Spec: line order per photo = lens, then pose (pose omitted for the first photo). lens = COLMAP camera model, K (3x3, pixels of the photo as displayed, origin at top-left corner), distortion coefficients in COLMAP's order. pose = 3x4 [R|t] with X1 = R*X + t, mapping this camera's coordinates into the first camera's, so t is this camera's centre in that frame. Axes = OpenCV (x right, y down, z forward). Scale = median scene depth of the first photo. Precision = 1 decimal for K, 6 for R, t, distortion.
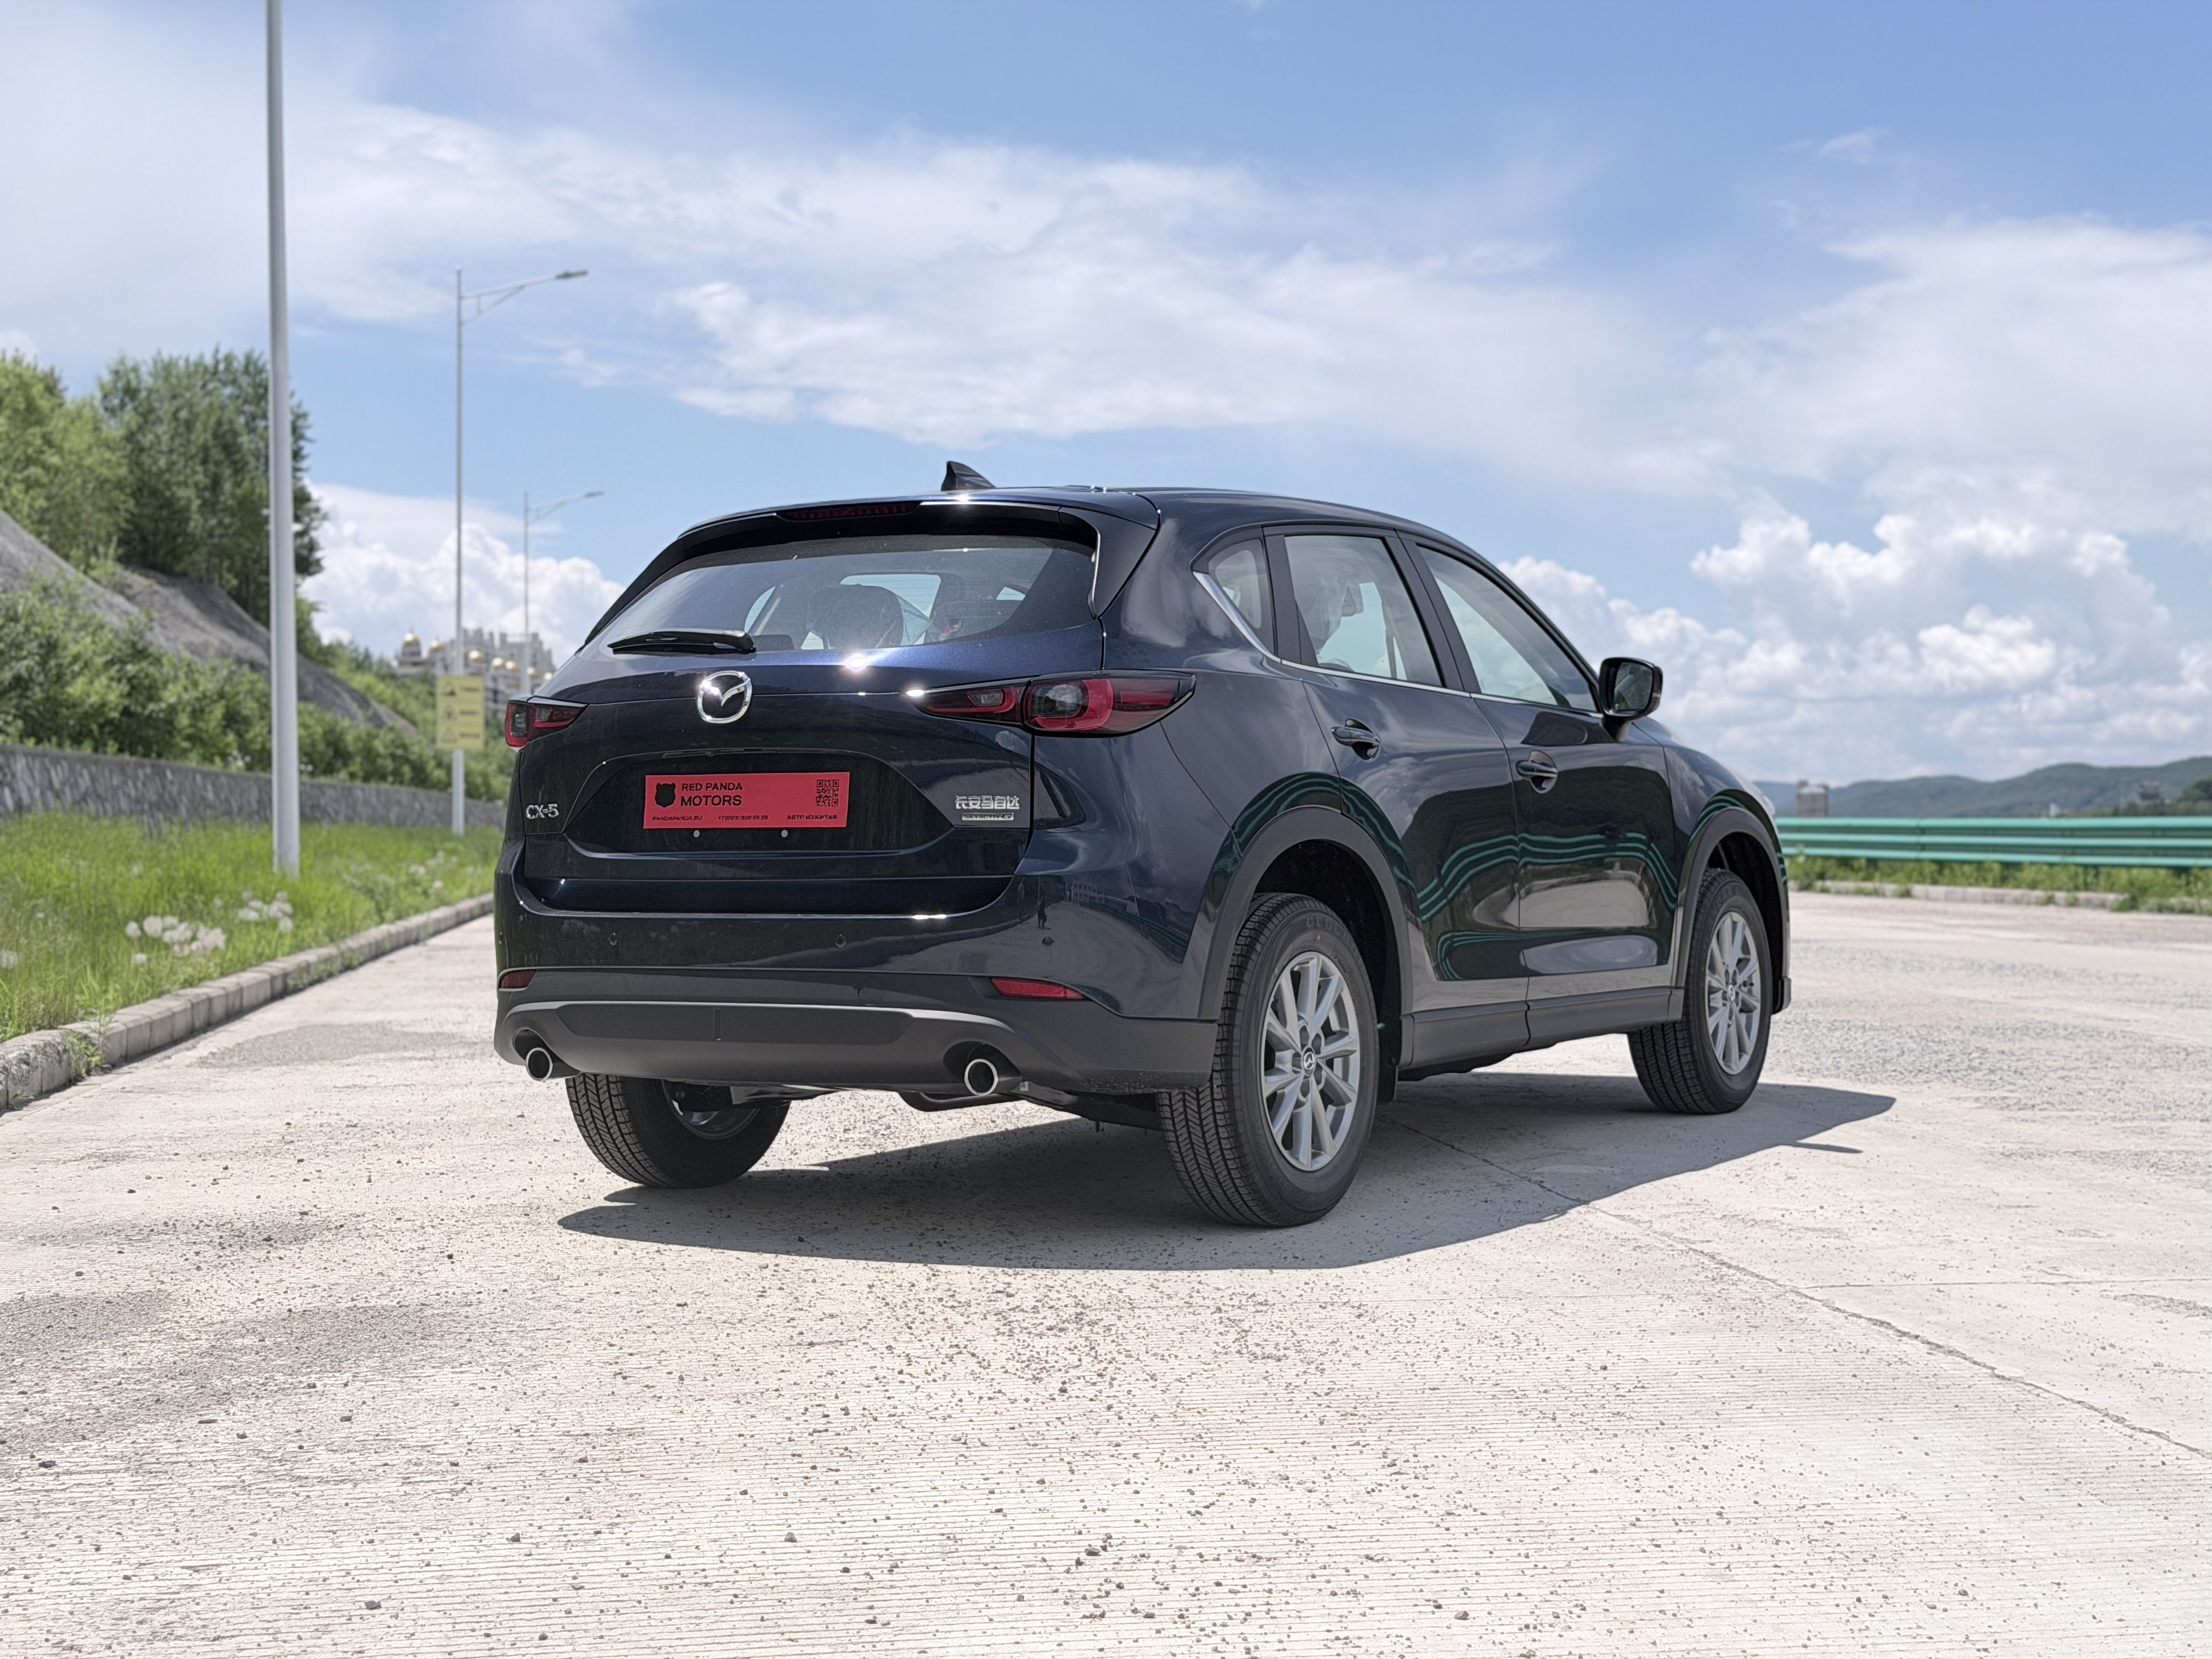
lens RADIAL K [[3166.0, 0, 1134.0], [0, 3166.0, 892.4], [0, 0, 1]] dist [0.204072, -0.428148]
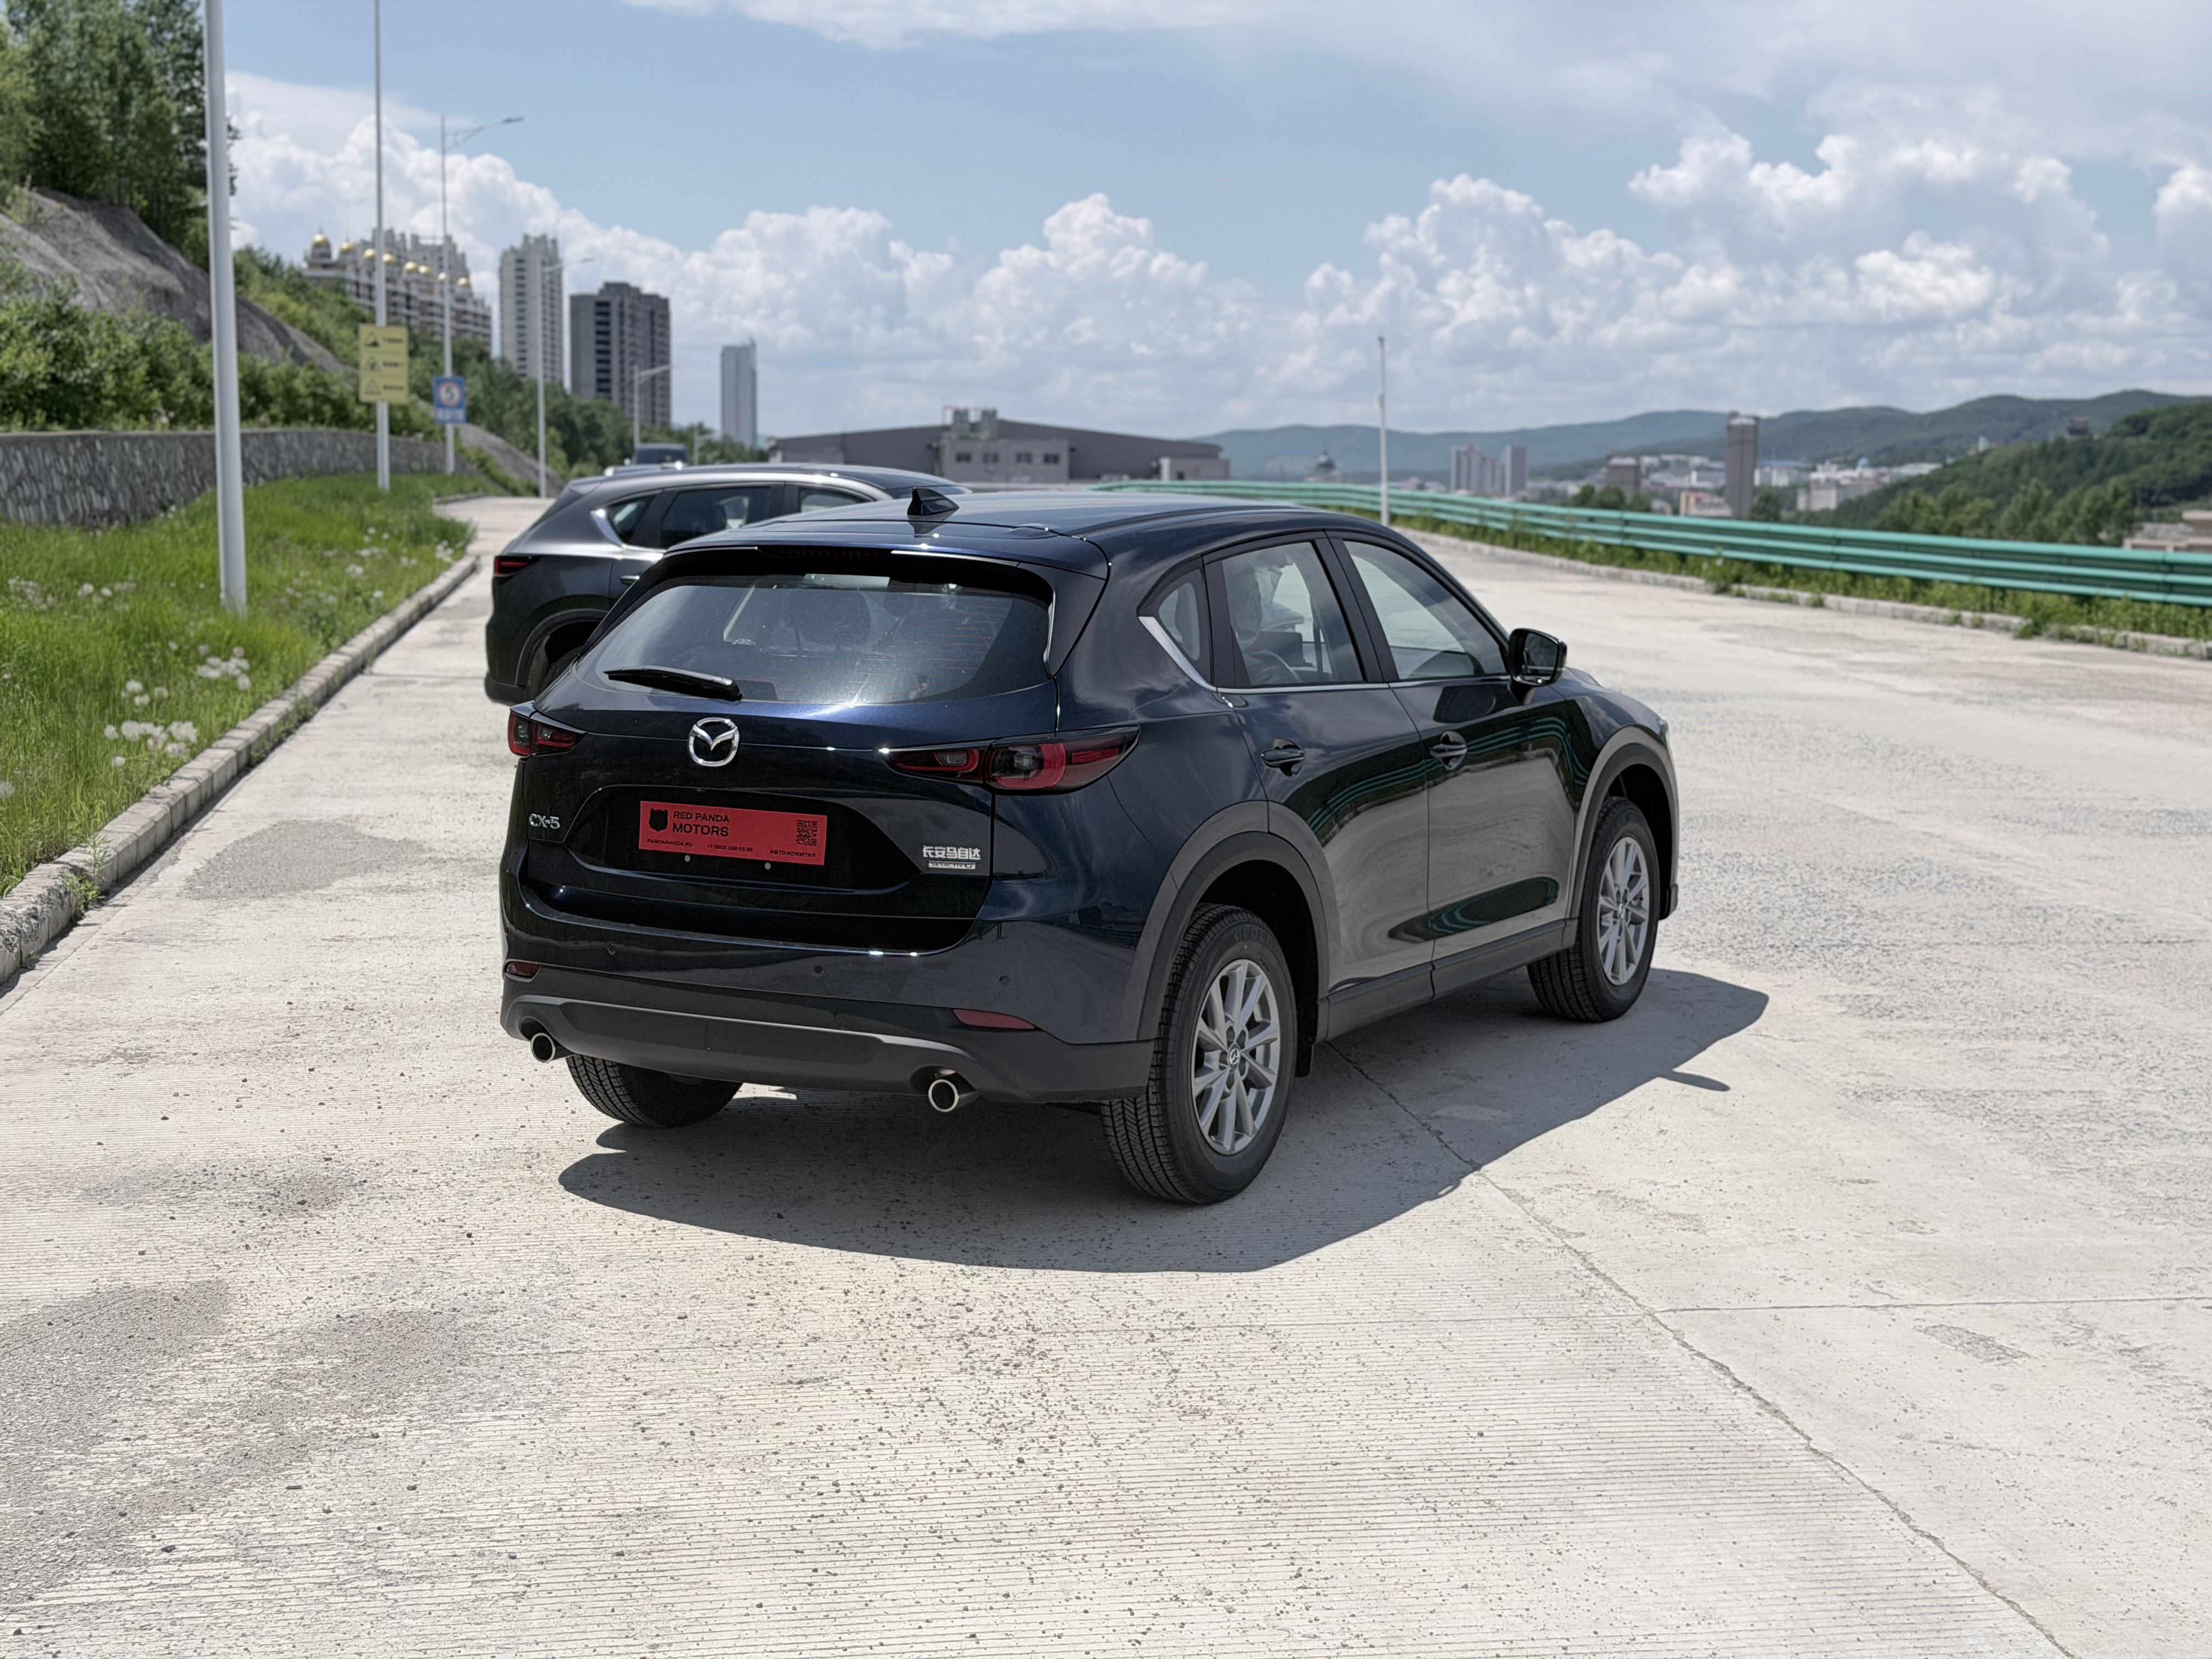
lens RADIAL K [[3192.6, 0, 1109.5], [0, 3192.6, 837.0], [0, 0, 1]] dist [0.158744, -0.175315]
pose [[0.999740, 0.013997, 0.017980, -0.003799], [-0.015841, 0.994144, 0.106895, -0.053960], [-0.016379, -0.107152, 0.994108, -0.041545]]
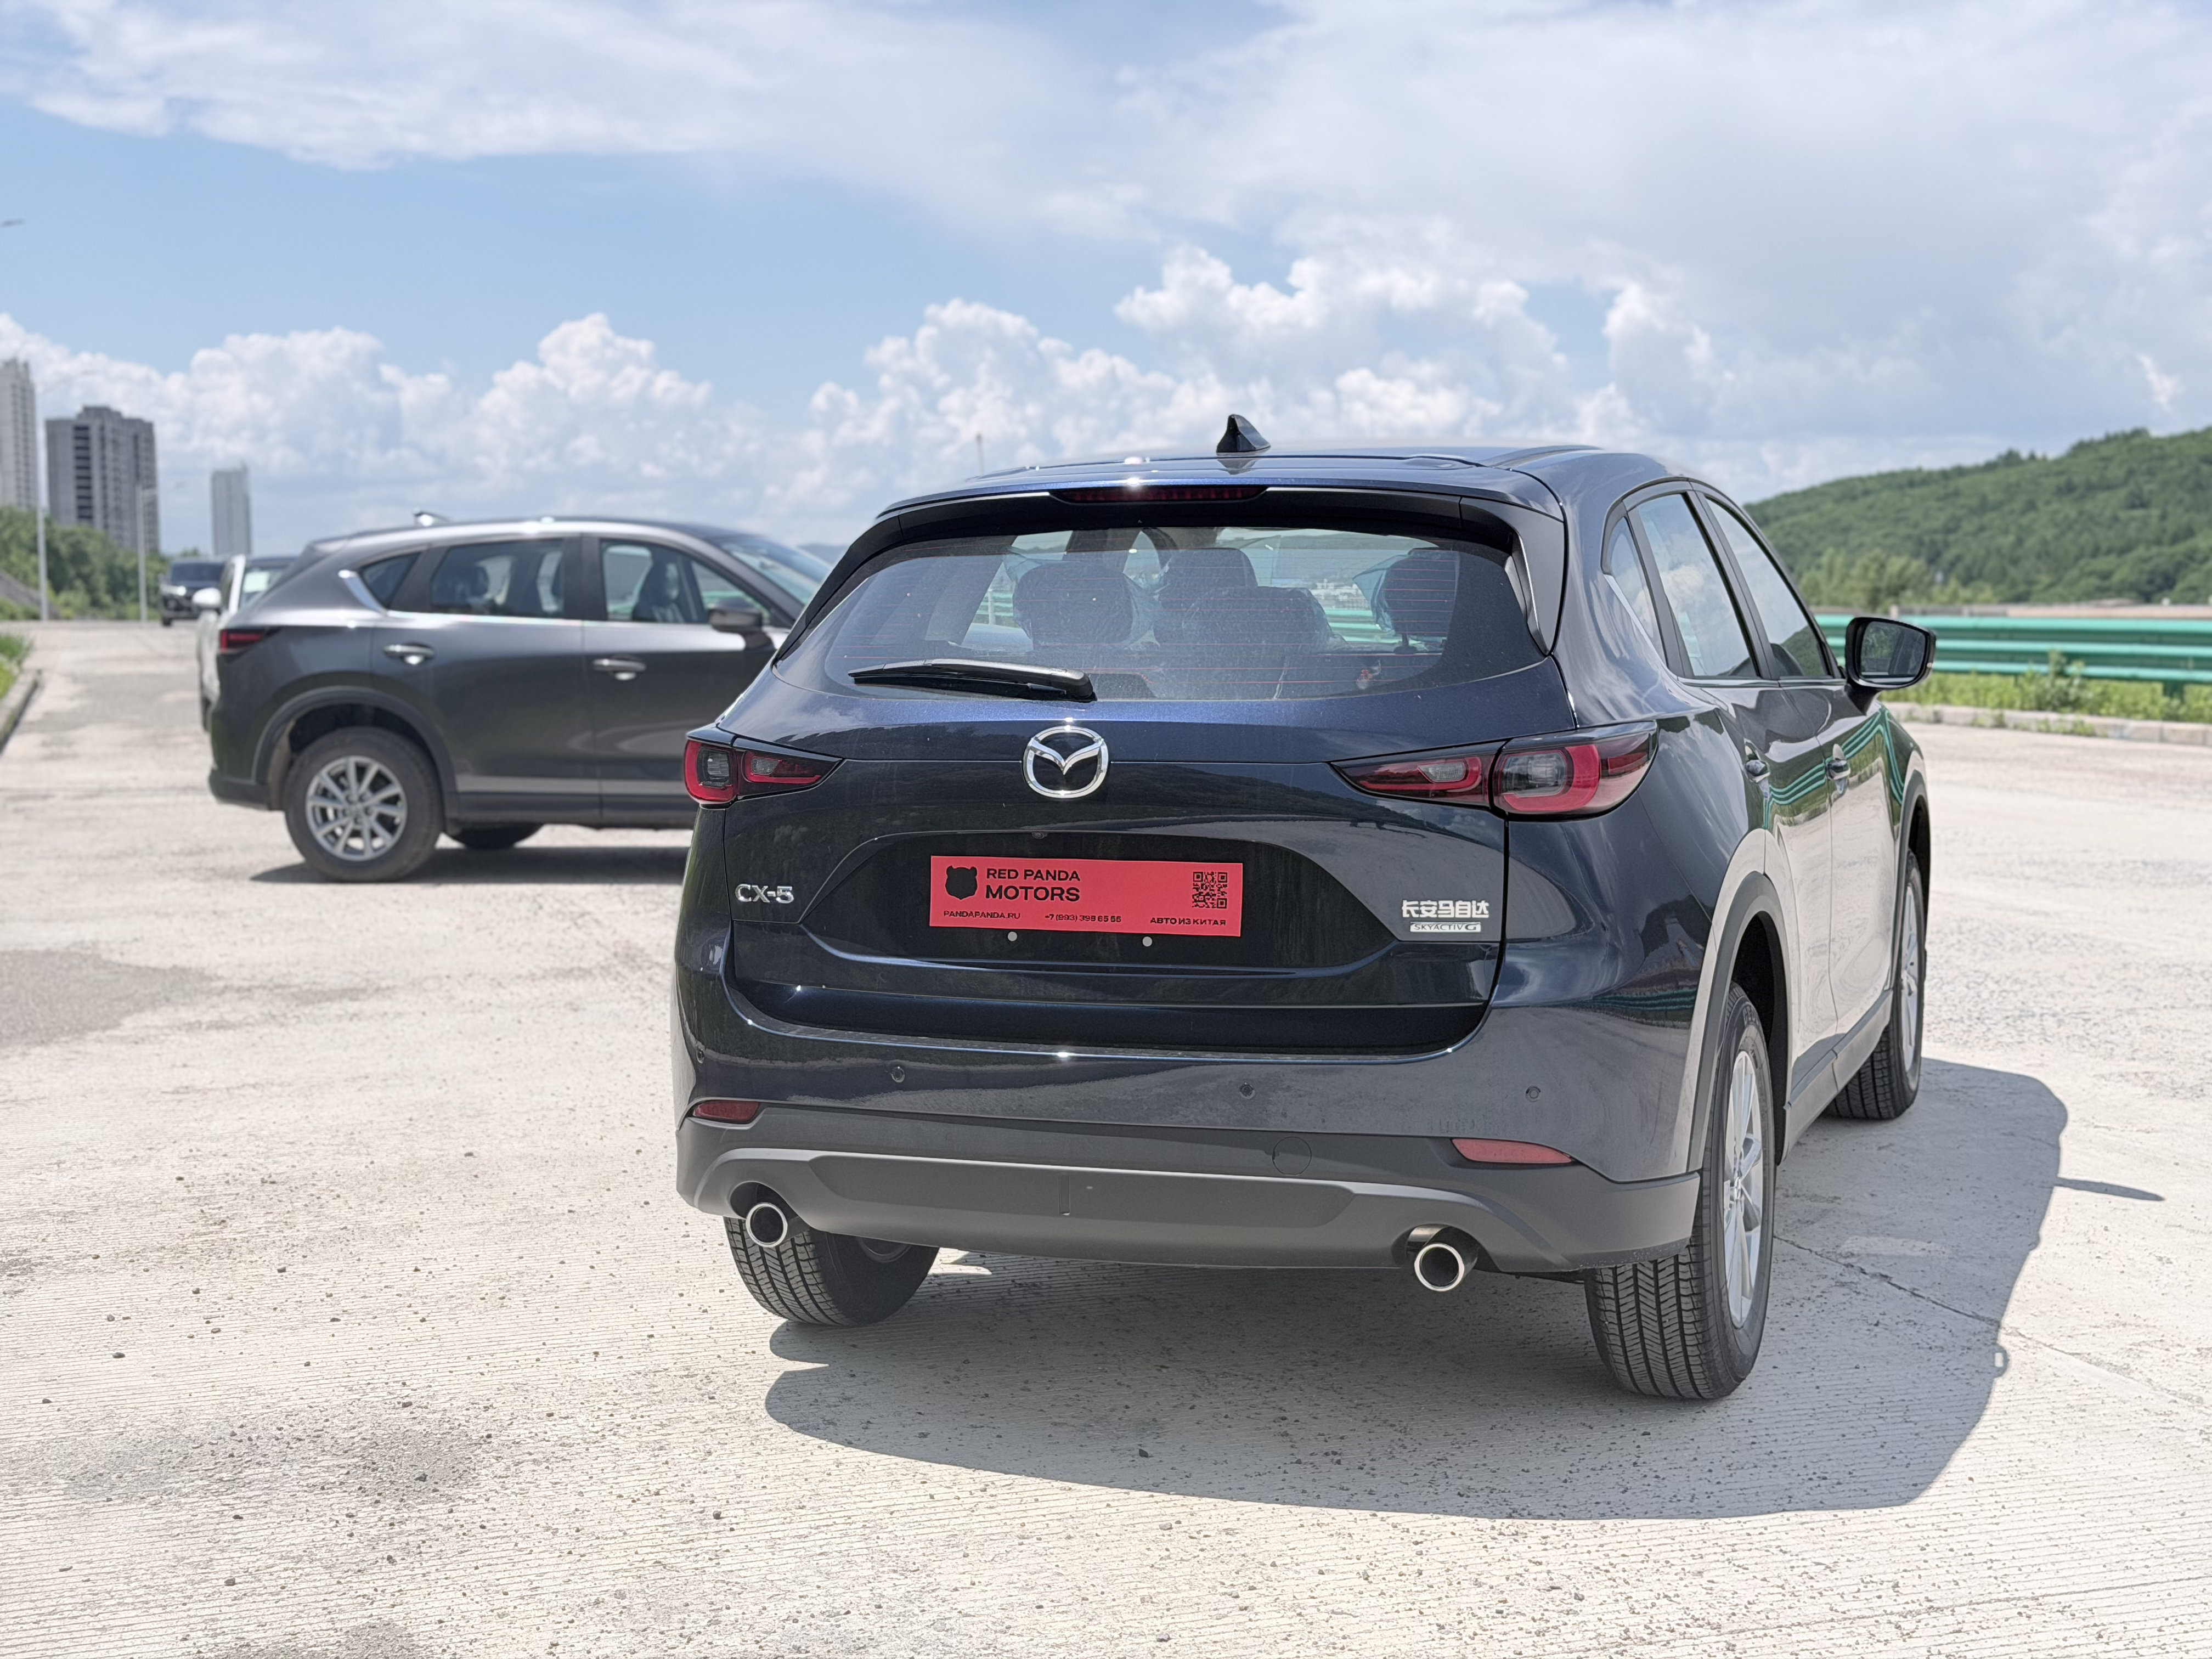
lens RADIAL K [[3133.9, 0, 1106.0], [0, 3133.9, 829.5], [0, 0, 1]] dist [0.188012, -0.407447]
pose [[0.983847, -0.018200, 0.178085, -0.090823], [0.006424, 0.997767, 0.066478, -0.034203], [-0.178897, -0.064260, 0.981767, 0.095277]]
